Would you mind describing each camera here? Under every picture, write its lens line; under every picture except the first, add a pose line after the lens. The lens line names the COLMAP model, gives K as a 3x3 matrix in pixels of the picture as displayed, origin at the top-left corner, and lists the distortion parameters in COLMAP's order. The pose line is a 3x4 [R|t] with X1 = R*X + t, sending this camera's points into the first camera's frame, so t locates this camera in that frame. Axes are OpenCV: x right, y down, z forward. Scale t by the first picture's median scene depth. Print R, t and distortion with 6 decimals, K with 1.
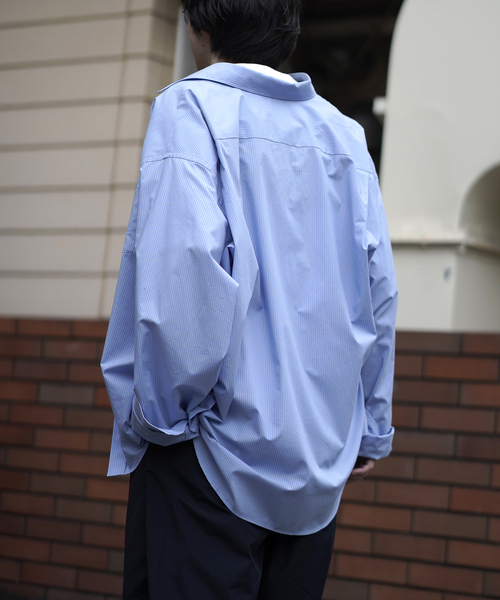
lens RADIAL K [[2214.9, 0, 220.6], [0, 2214.9, 303.5], [0, 0, 1]] dist [0.499368, 0.000000]
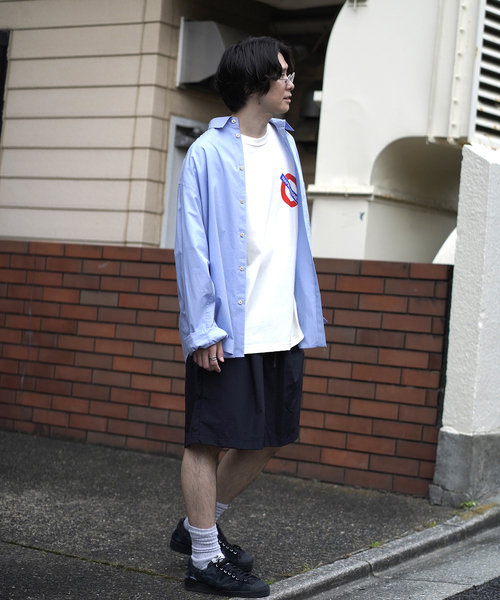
lens RADIAL K [[2214.9, 0, 238.2], [0, 2214.9, 332.5], [0, 0, 1]] dist [0.499368, 0.000000]
pose [[0.999481, 0.000861, -0.032192, 0.067623], [0.001615, 0.997046, 0.076796, -0.047780], [0.032163, -0.076808, 0.996527, -0.433166]]
